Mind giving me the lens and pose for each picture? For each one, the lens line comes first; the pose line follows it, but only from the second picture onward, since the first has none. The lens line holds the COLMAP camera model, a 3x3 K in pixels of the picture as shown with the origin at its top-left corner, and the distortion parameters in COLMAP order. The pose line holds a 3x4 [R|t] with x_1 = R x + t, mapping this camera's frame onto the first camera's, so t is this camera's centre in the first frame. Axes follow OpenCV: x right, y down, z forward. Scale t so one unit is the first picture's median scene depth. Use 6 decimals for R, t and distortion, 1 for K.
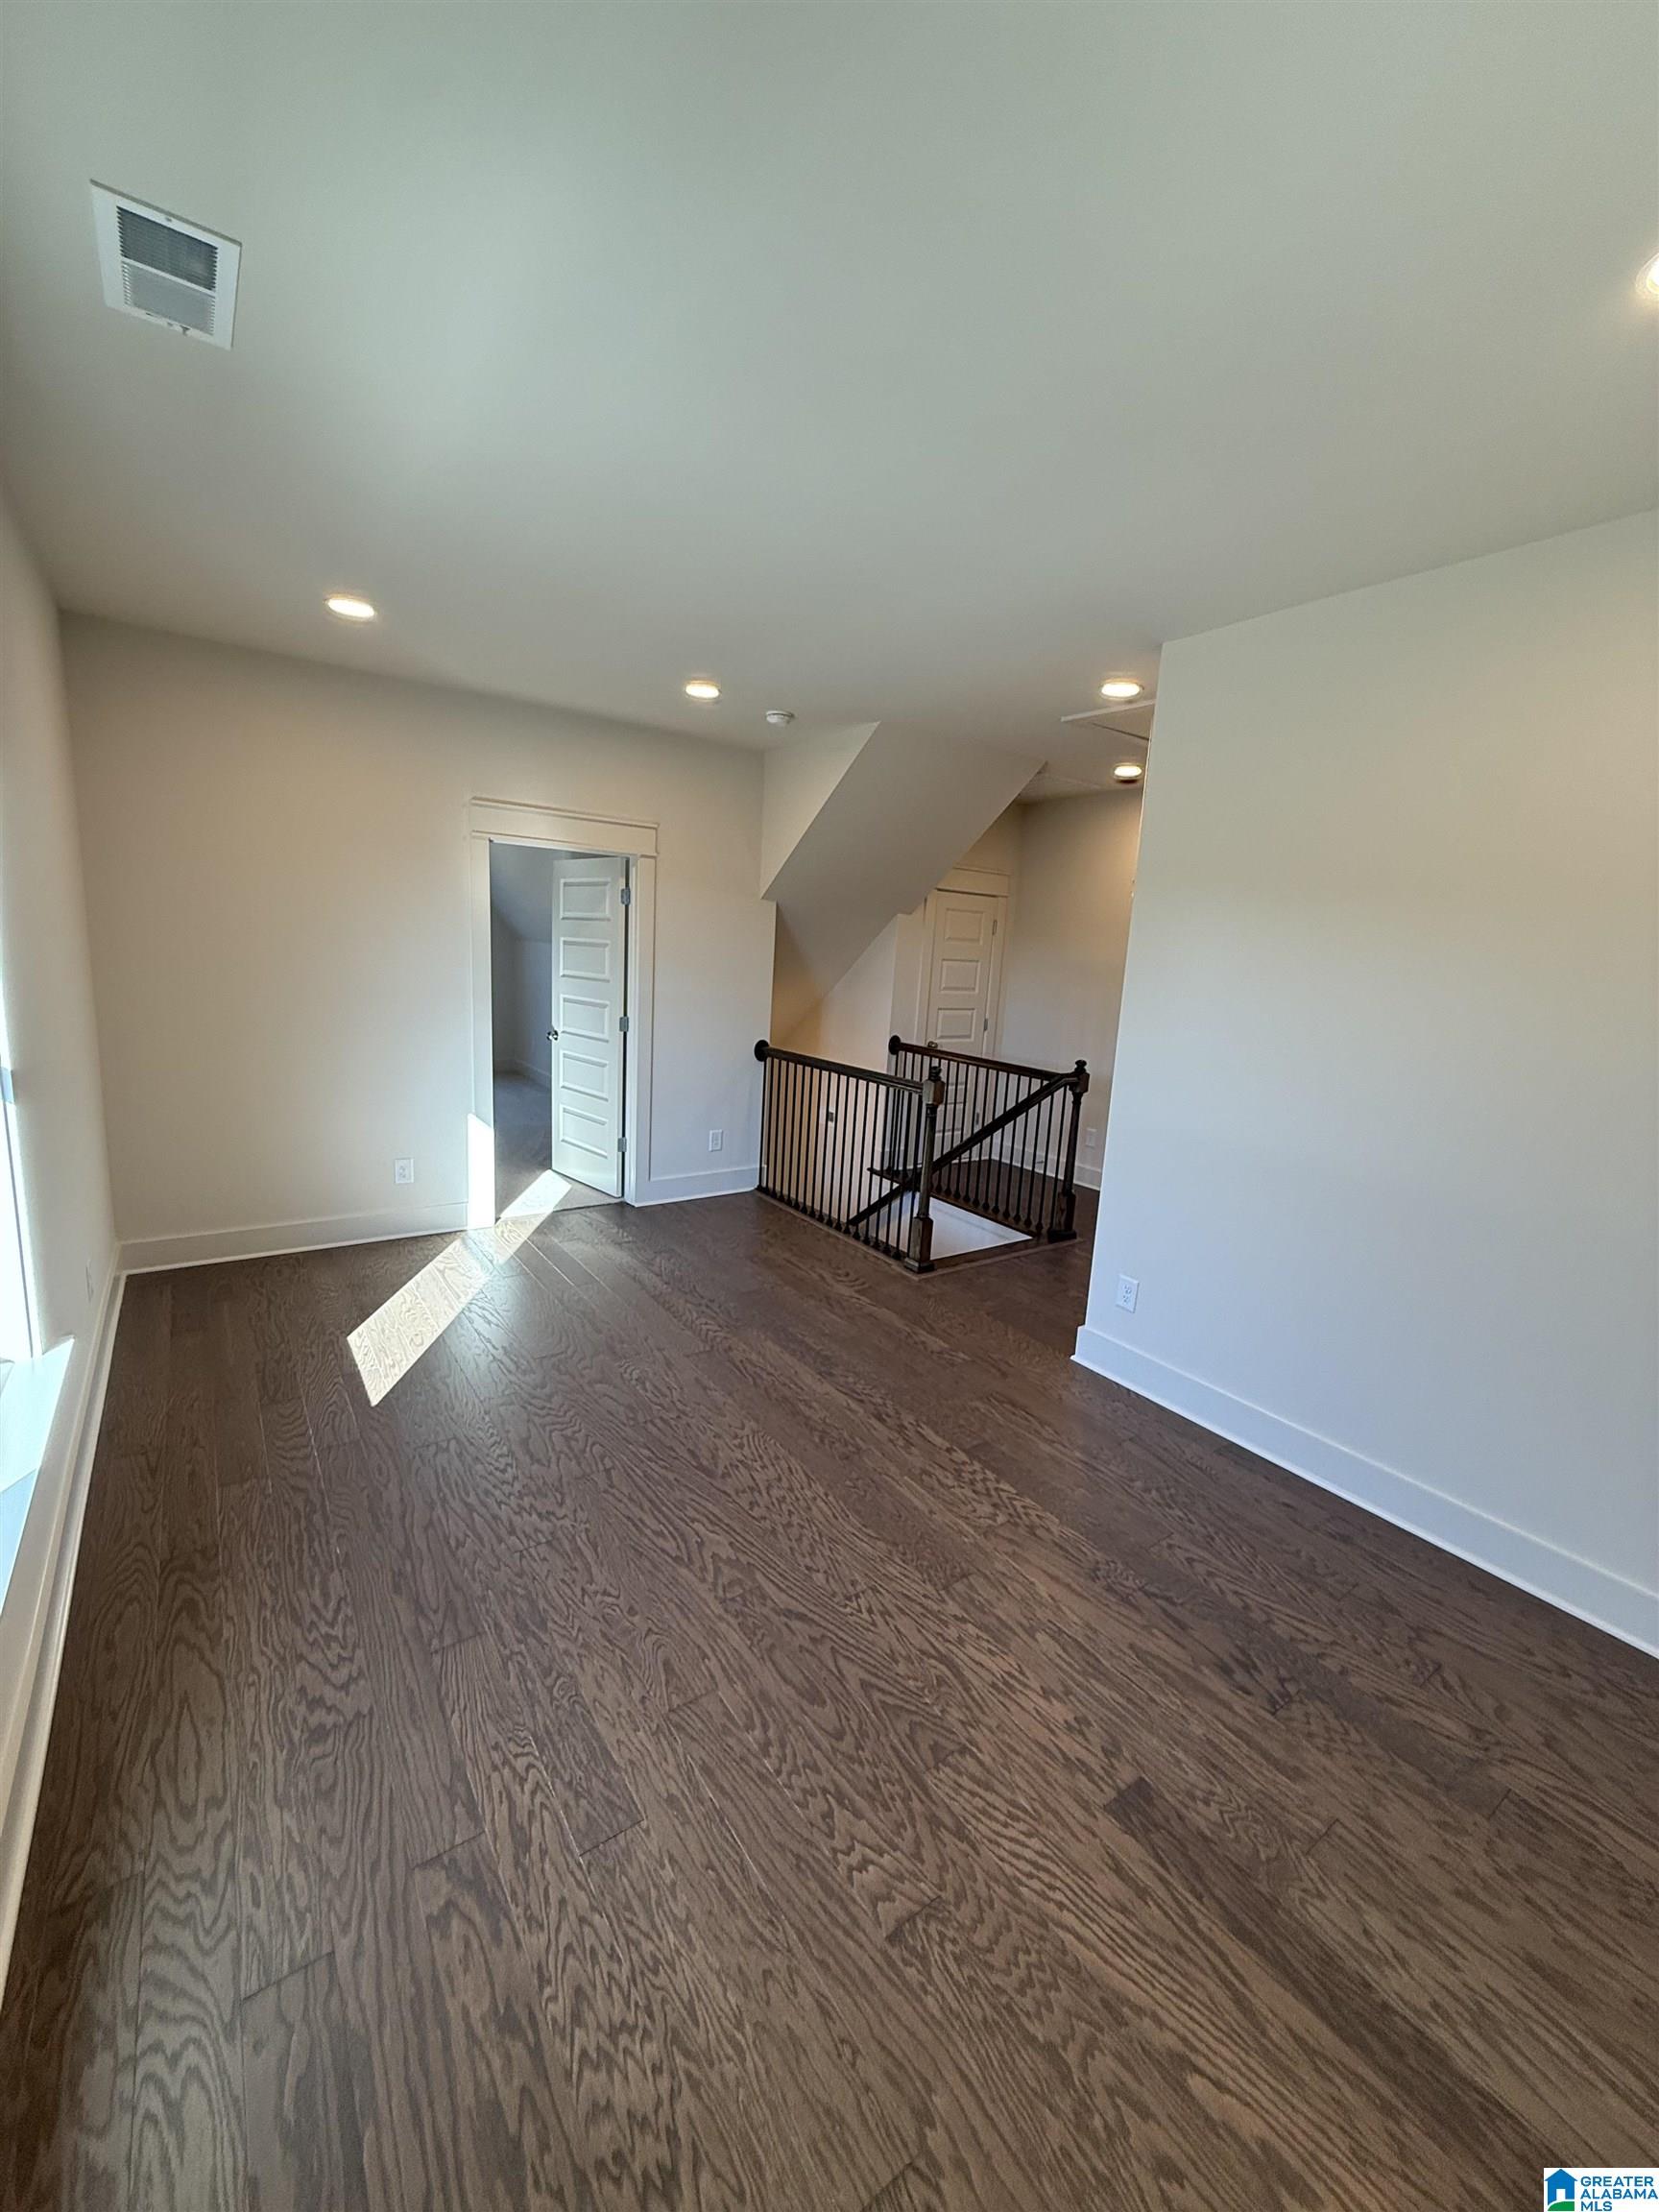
lens RADIAL K [[880.1, 0, 832.0], [0, 880.1, 1101.9], [0, 0, 1]] dist [-0.000190, 0.000285]
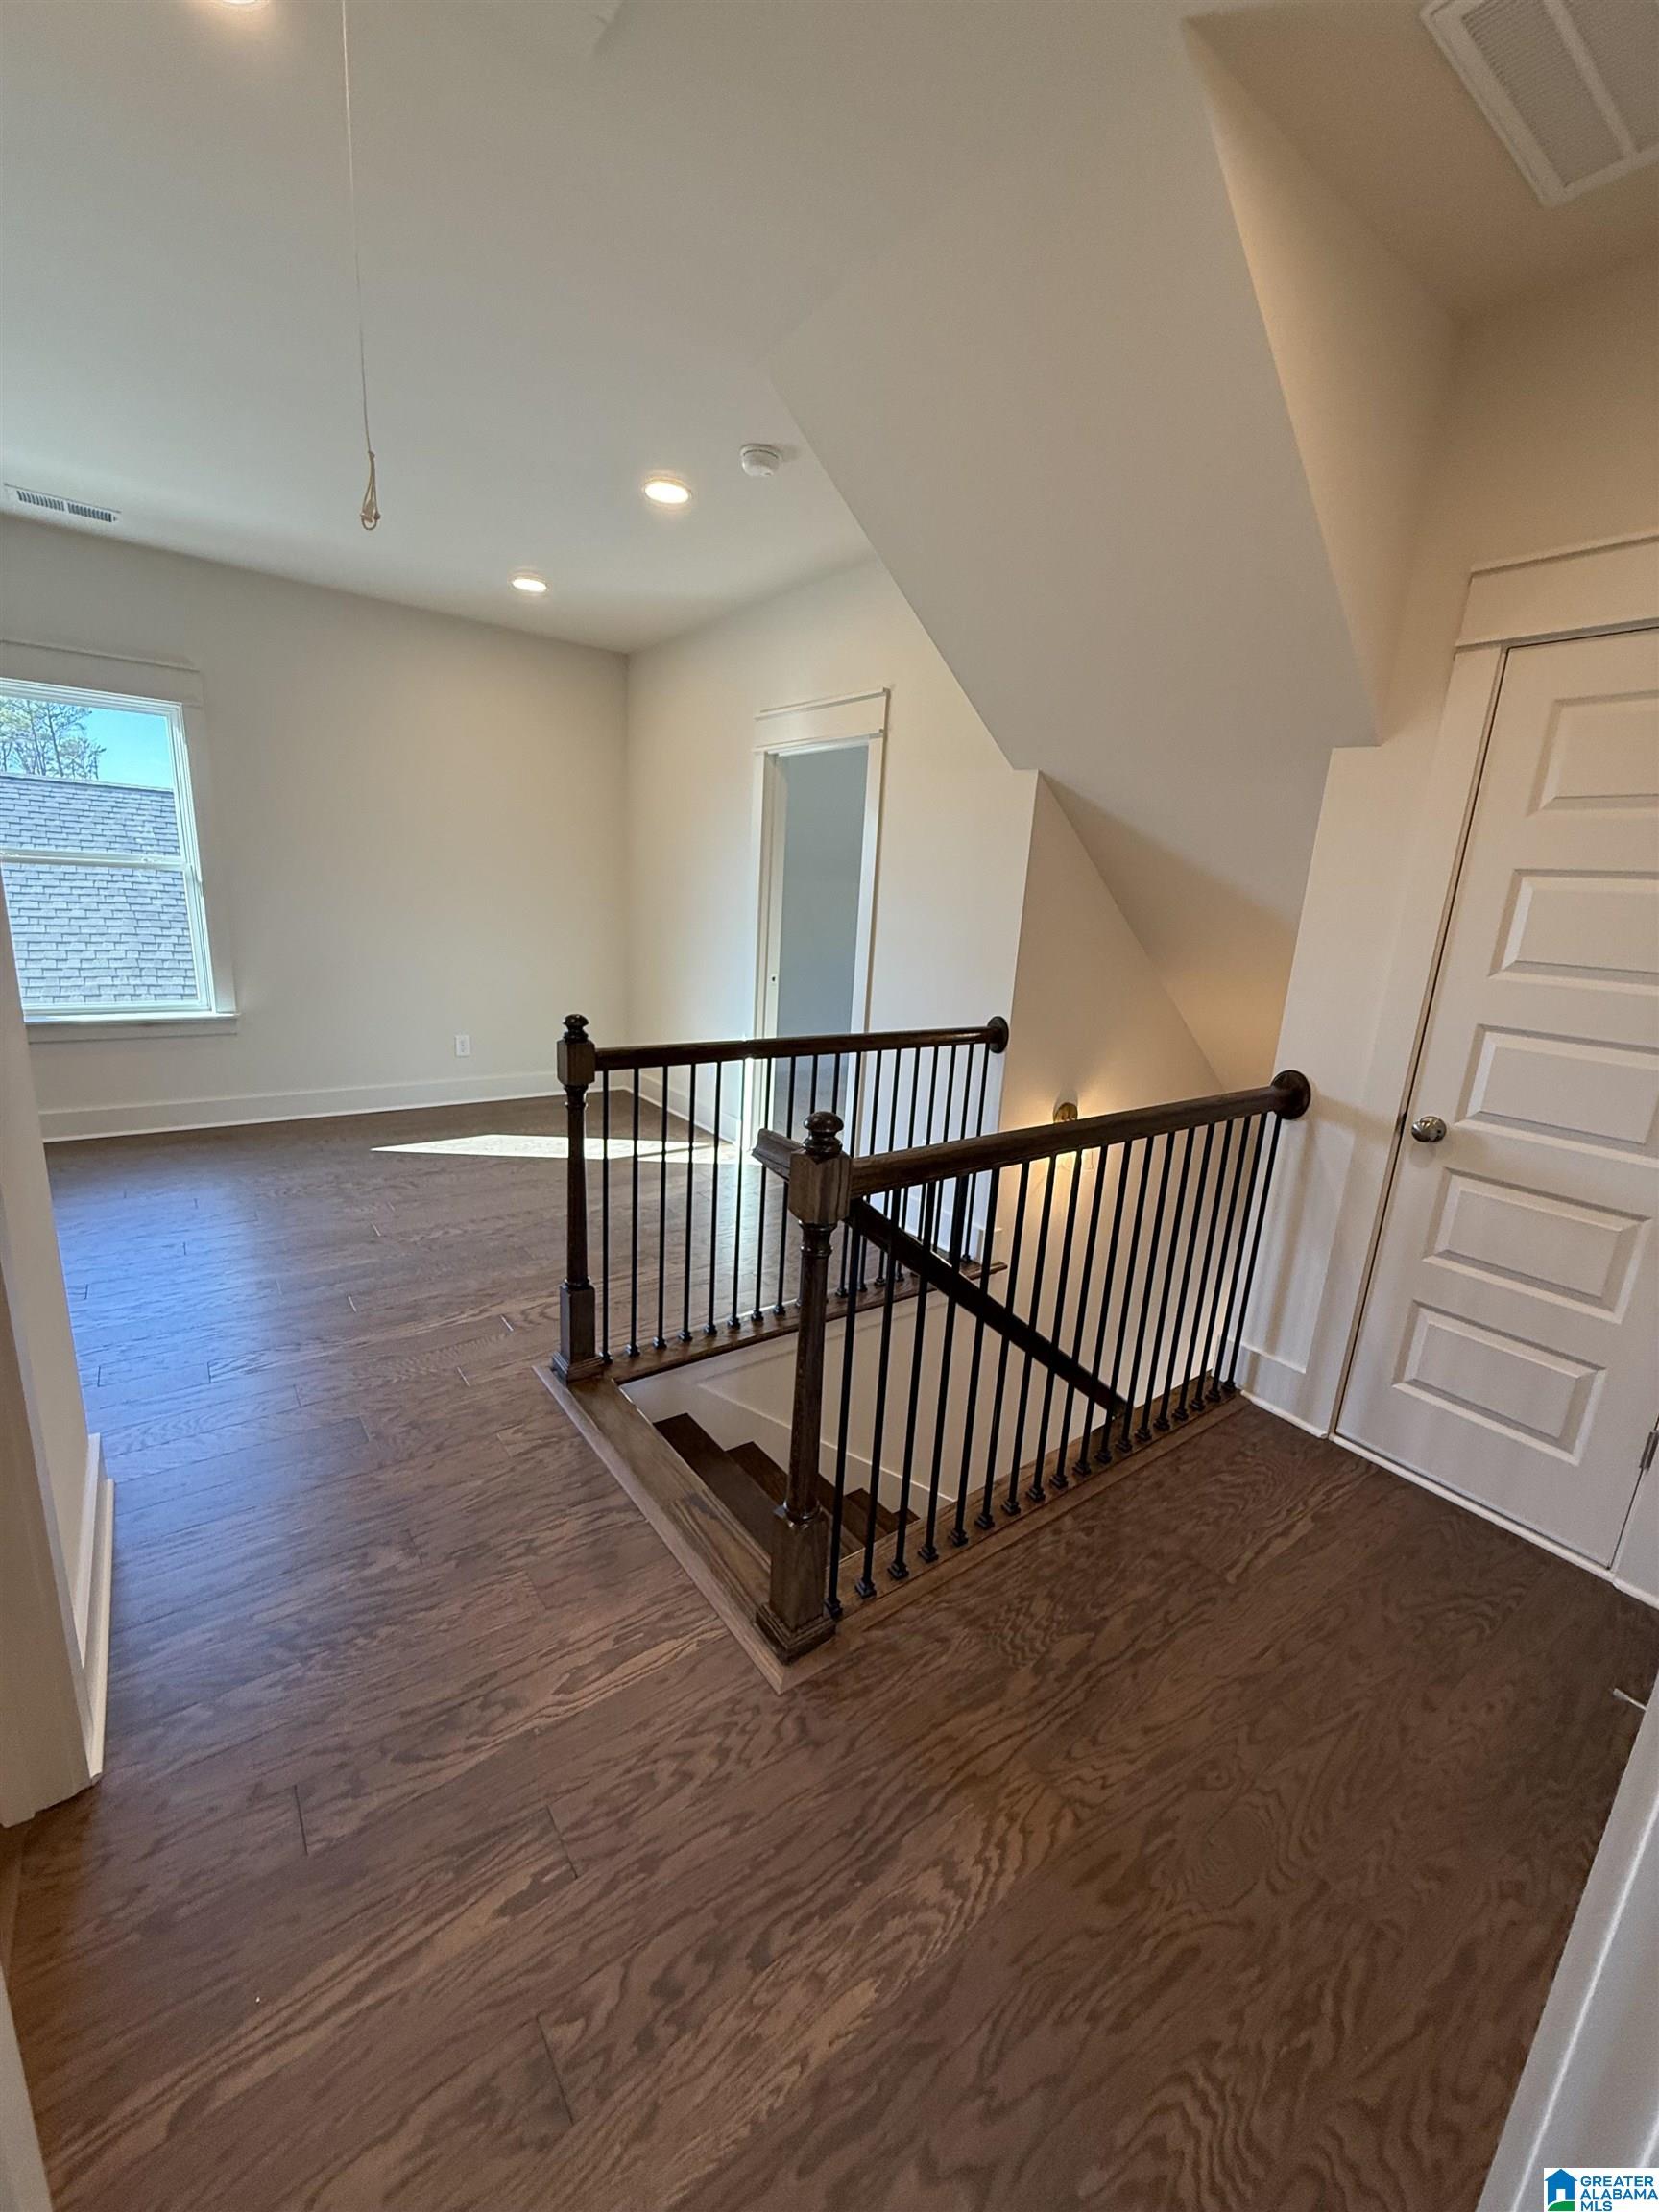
lens RADIAL K [[880.1, 0, 832.0], [0, 880.1, 1101.9], [0, 0, 1]] dist [-0.000190, 0.000285]
pose [[0.032690, 0.182481, -0.982666, 1.157873], [-0.234176, 0.957222, 0.169965, -0.204367], [0.971644, 0.224561, 0.074025, 1.977491]]
